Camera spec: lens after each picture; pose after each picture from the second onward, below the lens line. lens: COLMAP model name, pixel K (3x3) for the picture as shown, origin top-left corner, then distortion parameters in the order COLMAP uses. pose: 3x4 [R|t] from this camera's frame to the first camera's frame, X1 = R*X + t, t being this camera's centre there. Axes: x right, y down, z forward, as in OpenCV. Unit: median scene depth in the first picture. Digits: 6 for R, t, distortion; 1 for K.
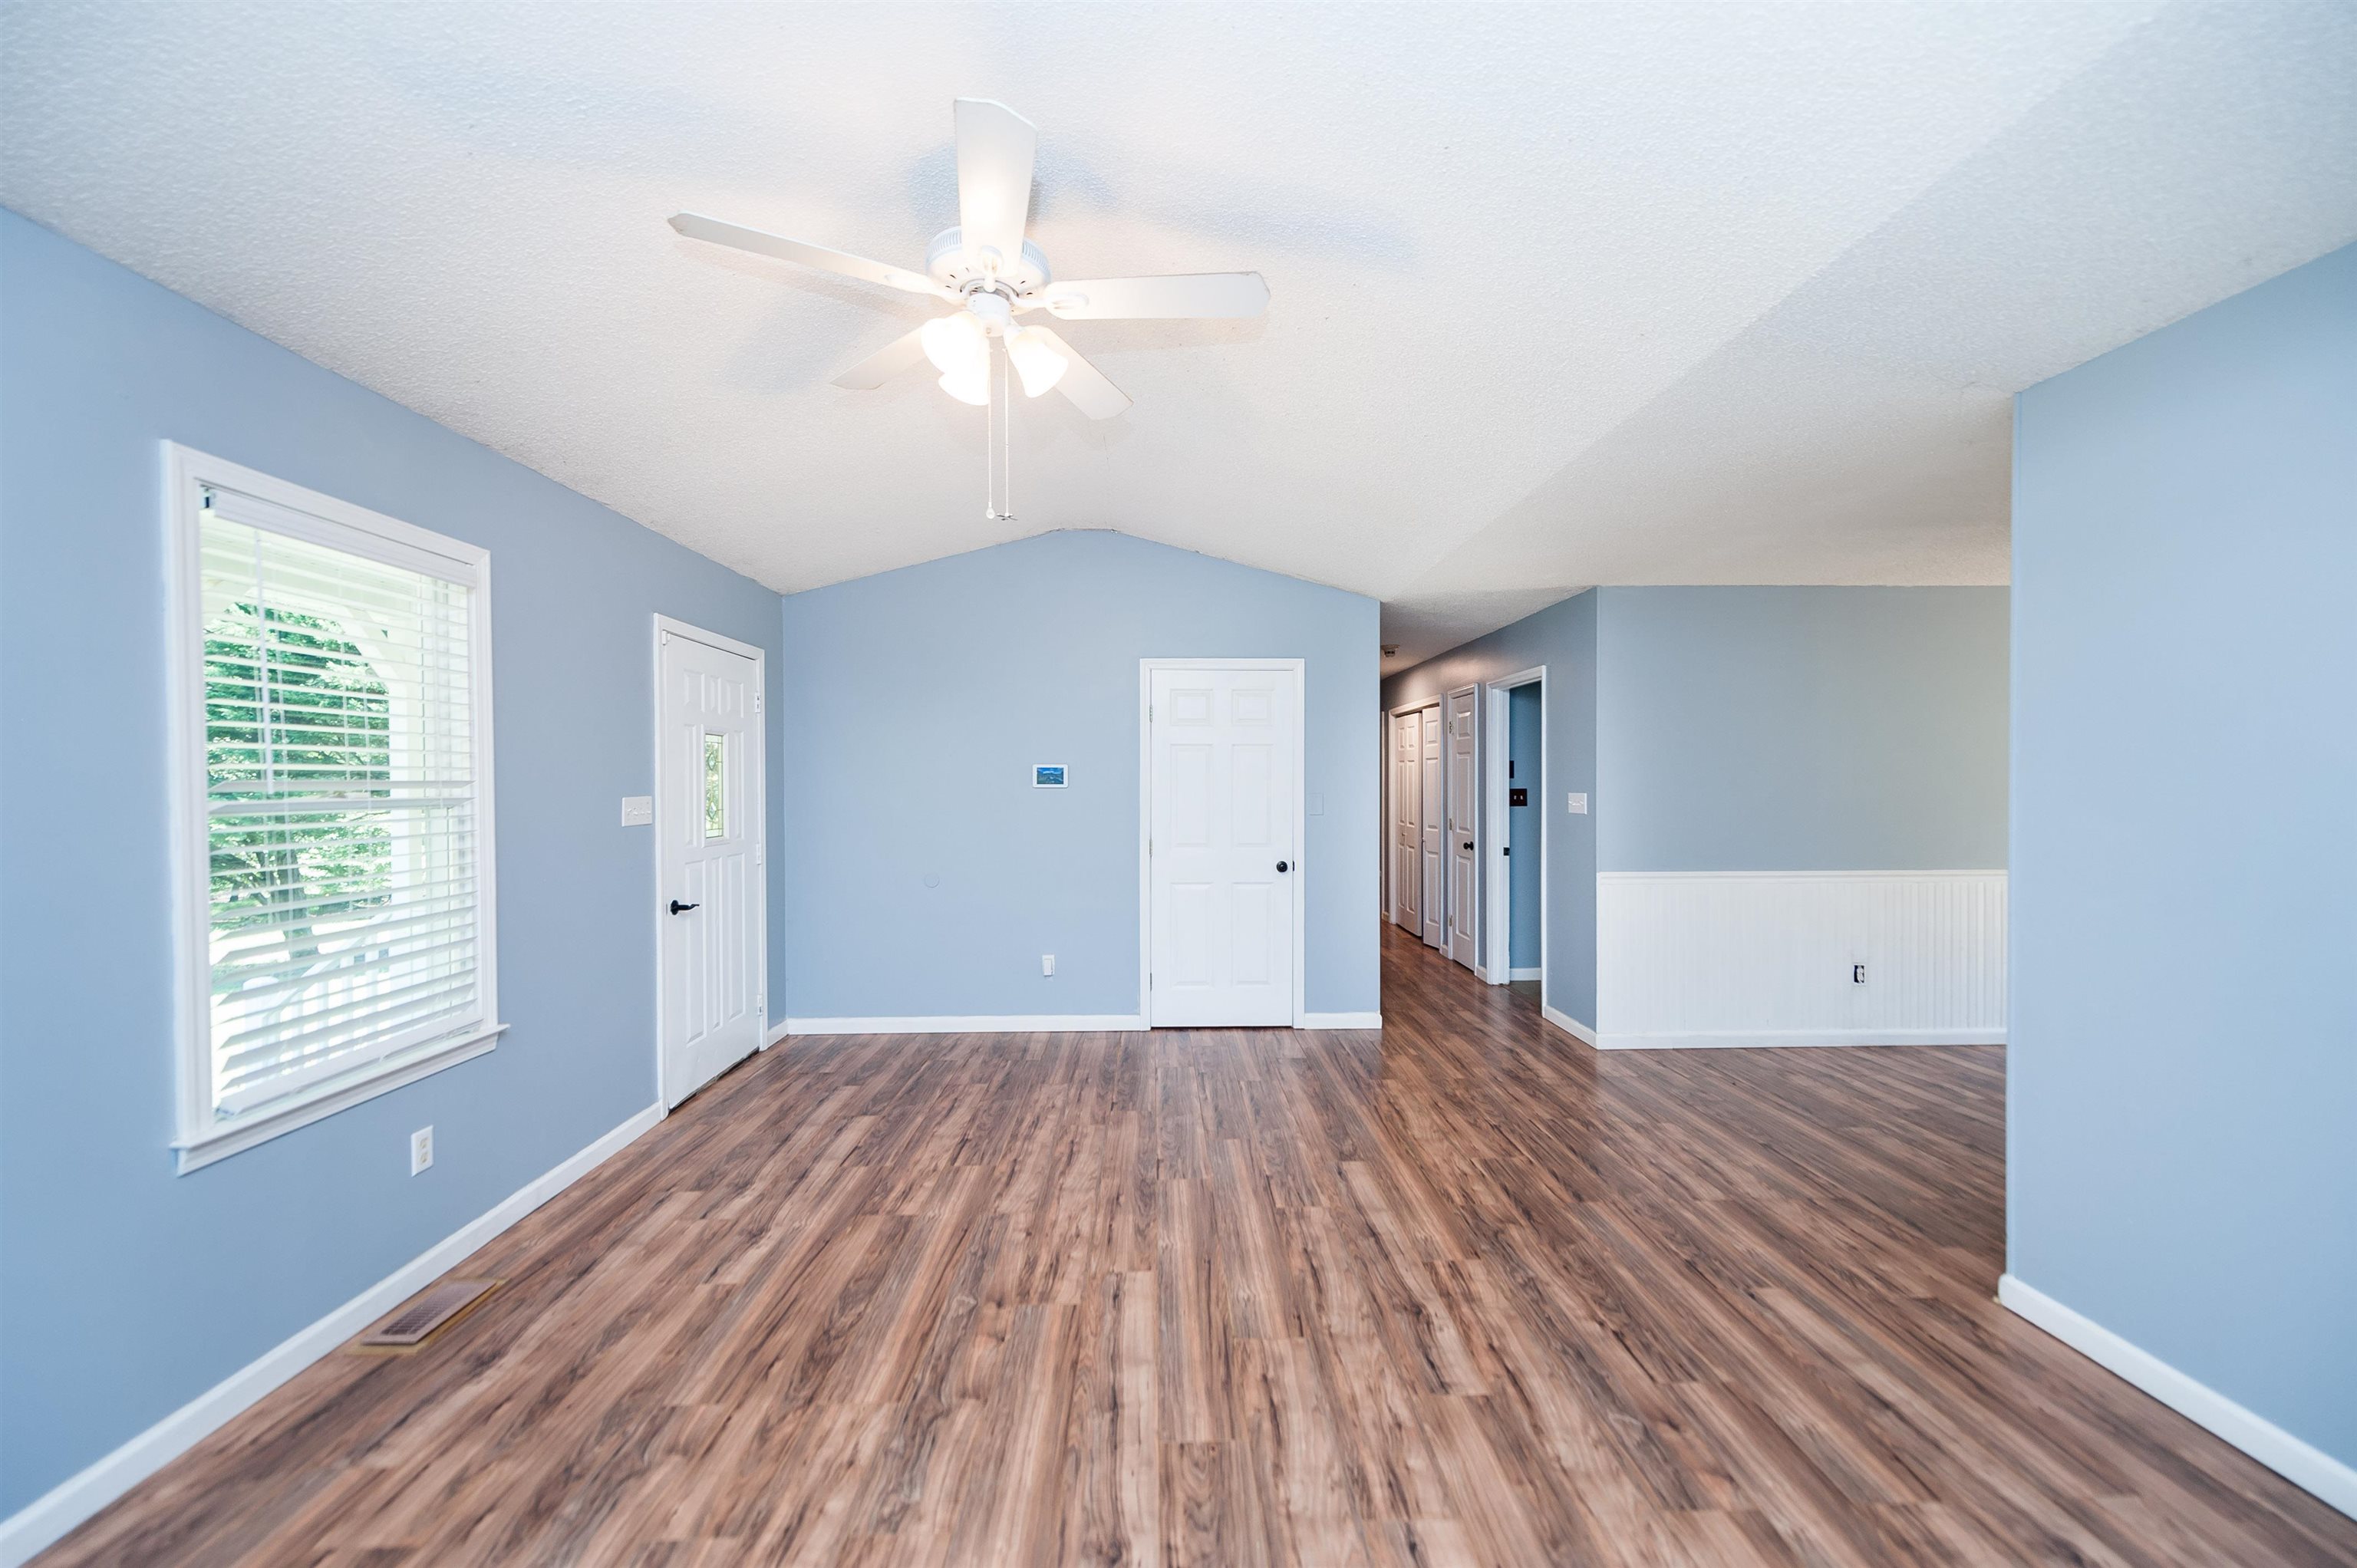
lens RADIAL K [[920.8, 0, 1183.5], [0, 920.8, 790.4], [0, 0, 1]] dist [0.015092, -0.006368]
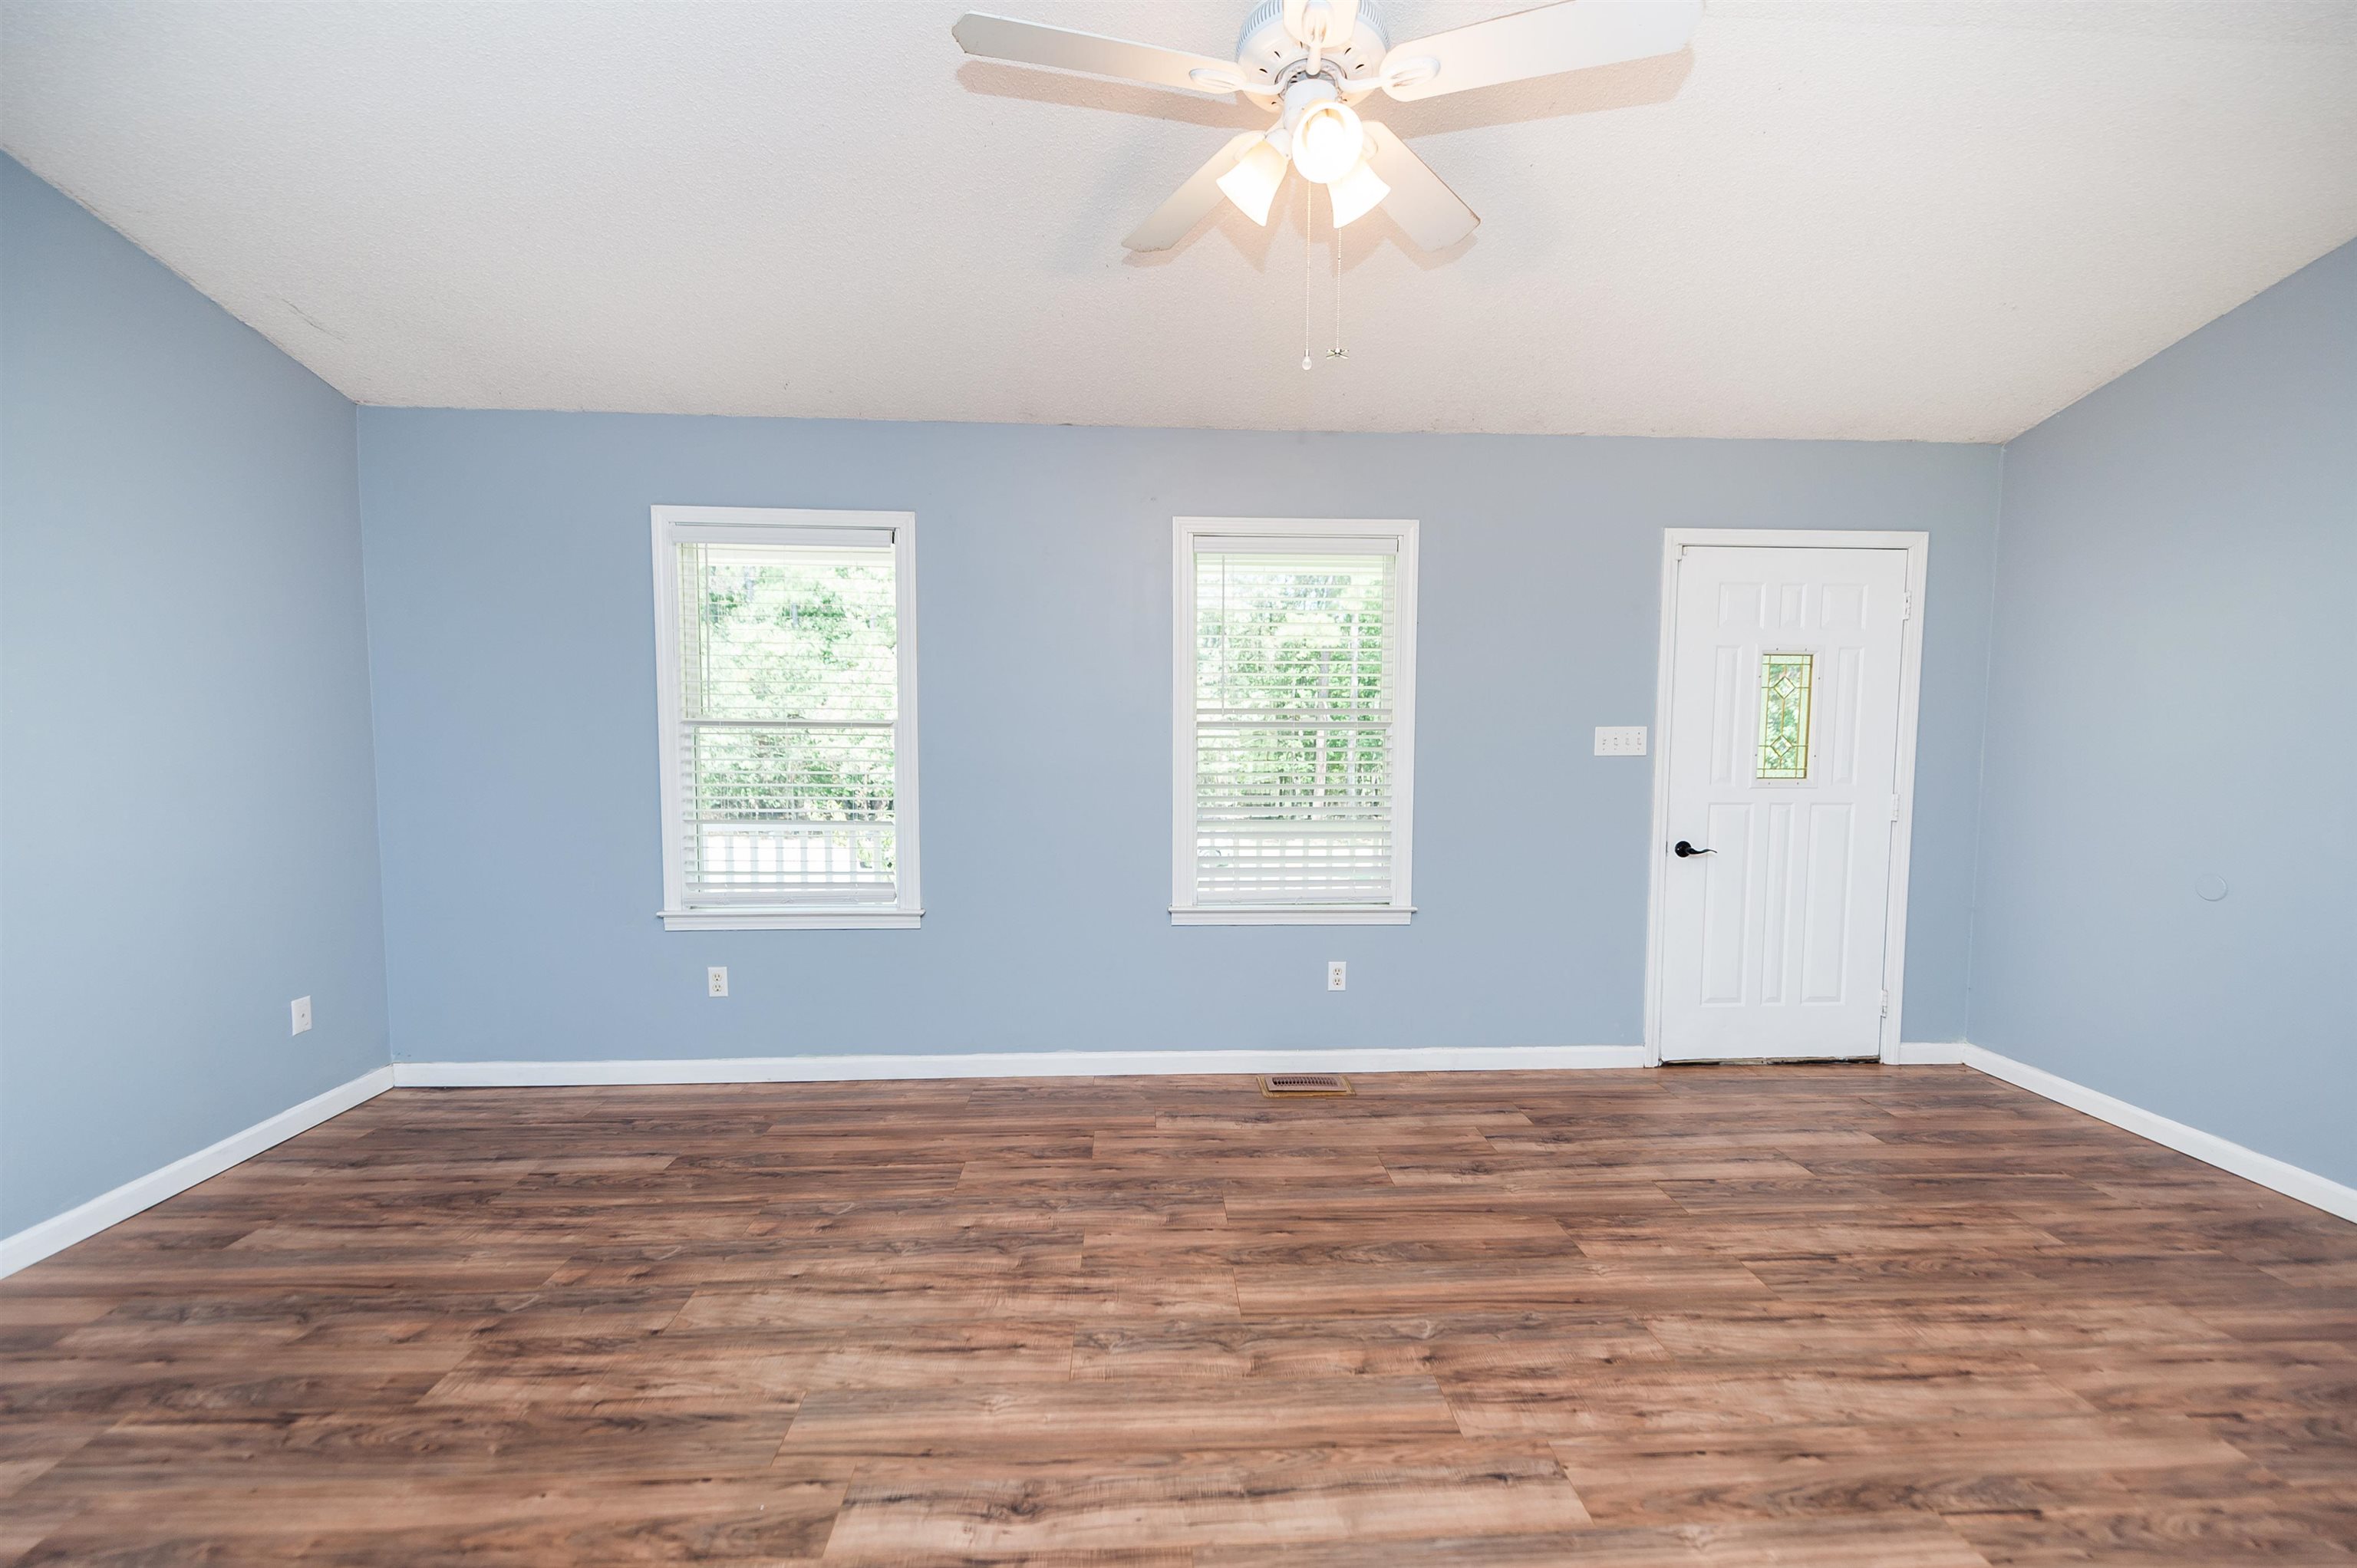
lens RADIAL K [[920.8, 0, 1183.5], [0, 920.8, 790.4], [0, 0, 1]] dist [0.015092, -0.006368]
pose [[0.025685, 0.071903, -0.997081, 0.566843], [-0.015392, 0.997320, 0.071524, 0.016372], [0.999552, 0.013510, 0.026723, 0.780990]]
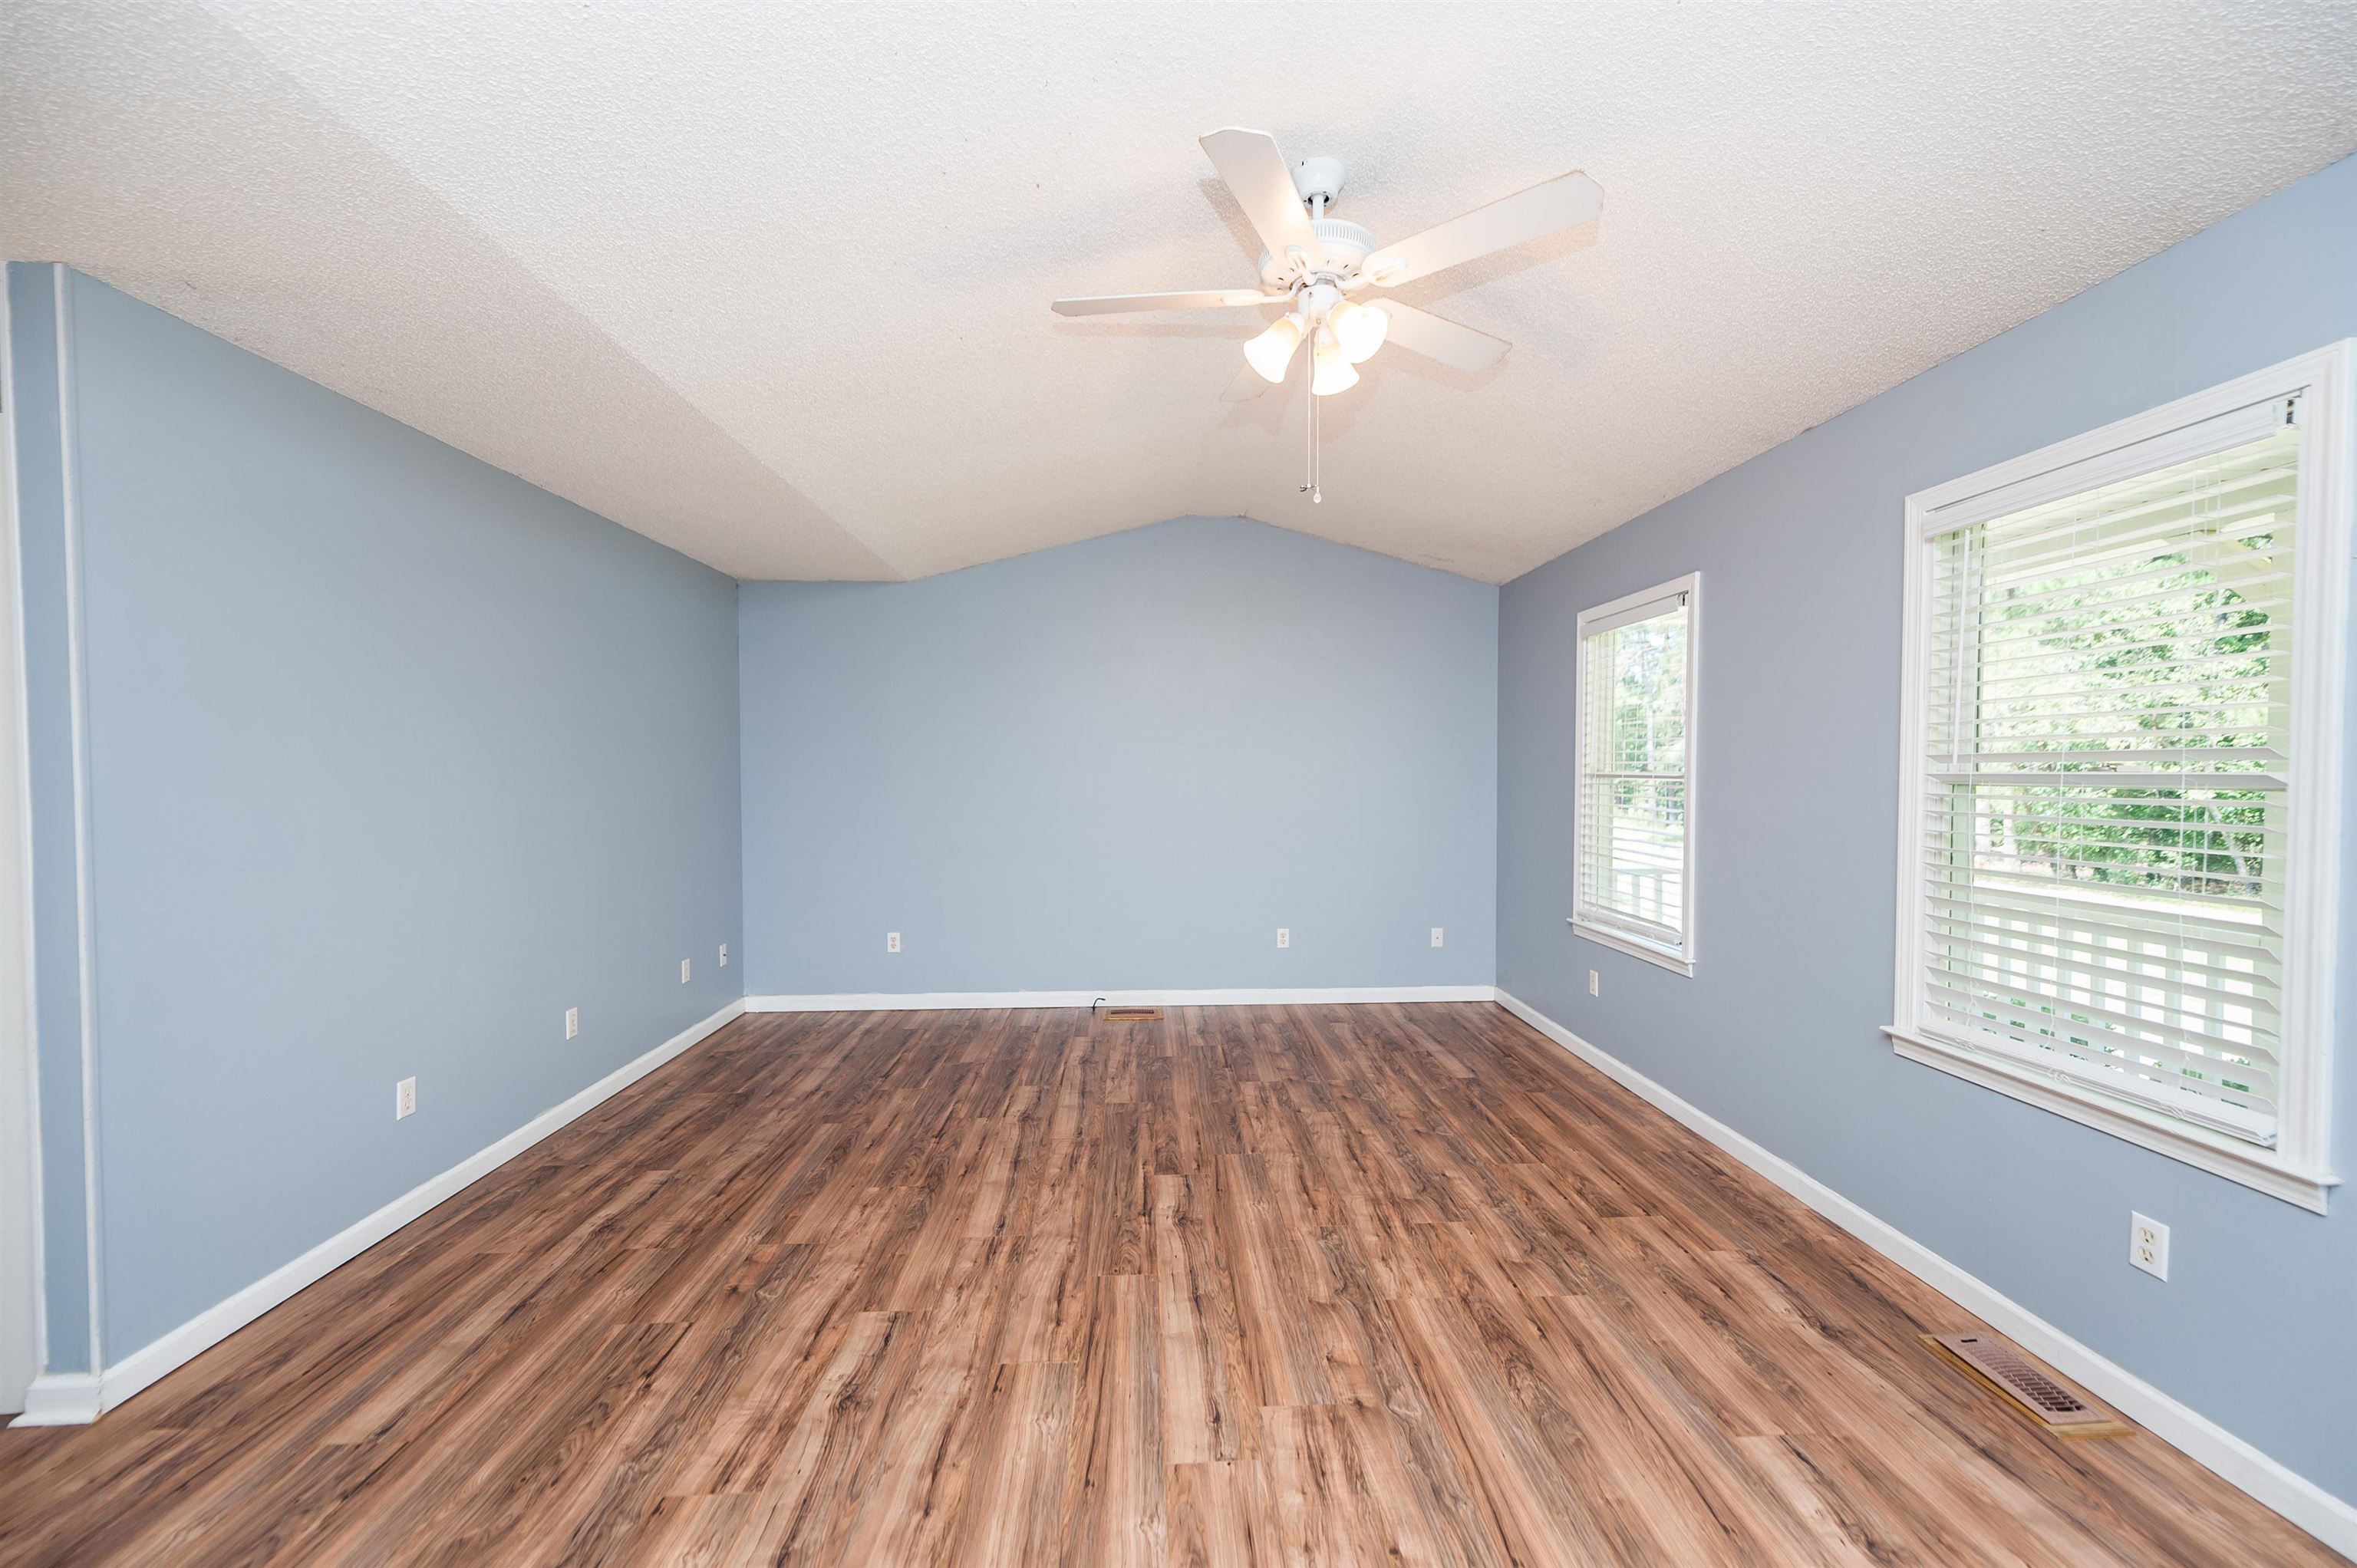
lens RADIAL K [[921.5, 0, 1199.1], [0, 921.5, 796.6], [0, 0, 1]] dist [0.015078, -0.006277]
pose [[-0.999447, 0.005216, -0.032850, -0.036761], [0.003916, 0.999211, 0.039513, -0.005751], [0.033030, 0.039363, -0.998679, 1.825945]]
